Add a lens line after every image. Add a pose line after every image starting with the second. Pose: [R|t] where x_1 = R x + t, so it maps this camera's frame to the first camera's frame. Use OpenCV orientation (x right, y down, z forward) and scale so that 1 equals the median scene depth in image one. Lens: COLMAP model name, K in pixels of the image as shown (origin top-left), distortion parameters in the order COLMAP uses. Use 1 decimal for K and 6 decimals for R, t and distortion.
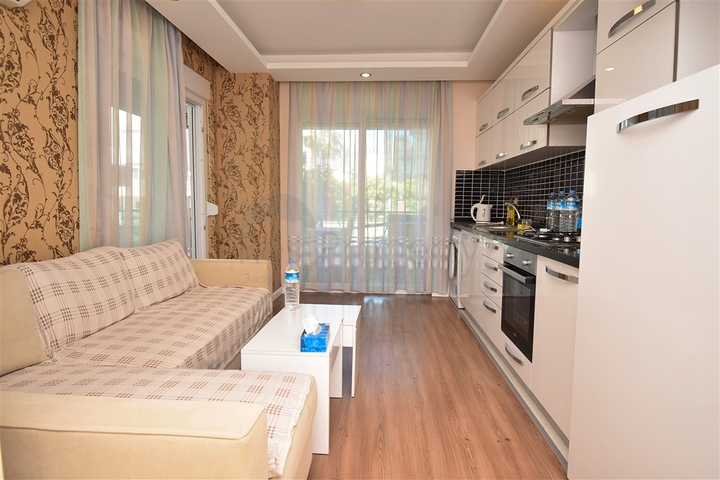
lens RADIAL K [[405.4, 0, 360.0], [0, 405.4, 240.0], [0, 0, 1]] dist [0.005730, -0.018827]
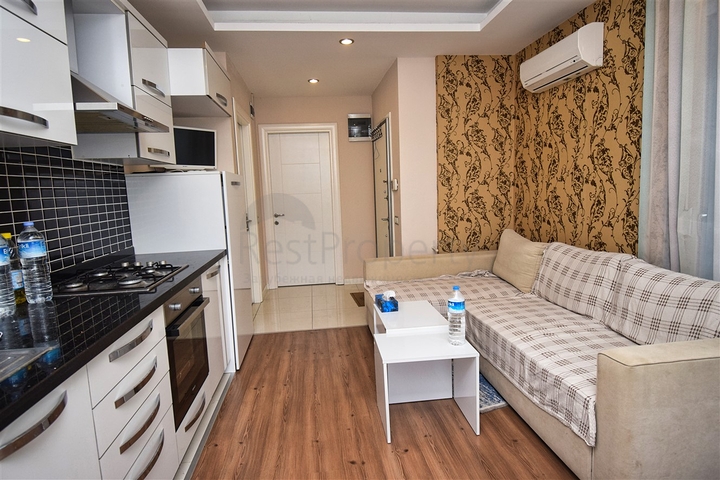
lens RADIAL K [[405.4, 0, 360.0], [0, 405.4, 240.0], [0, 0, 1]] dist [0.005730, -0.018827]
pose [[-0.984201, 0.051205, -0.169490, 0.185048], [0.013846, 0.976595, 0.214640, -0.251020], [0.176514, 0.208902, -0.961875, 1.919924]]
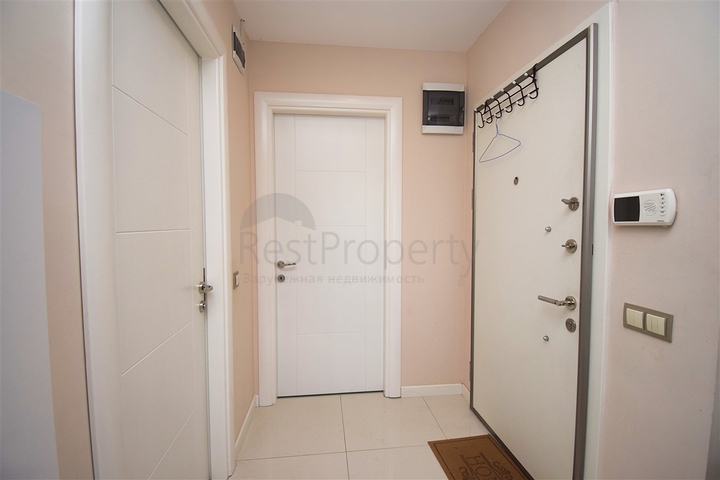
lens RADIAL K [[315.7, 0, 359.5], [0, 315.7, 238.1], [0, 0, 1]] dist [0.015375, -0.022764]
pose [[-0.984083, 0.002078, -0.177696, 0.191317], [-0.022104, 0.990735, 0.134002, -0.109204], [0.176328, 0.135797, -0.974919, 0.526413]]
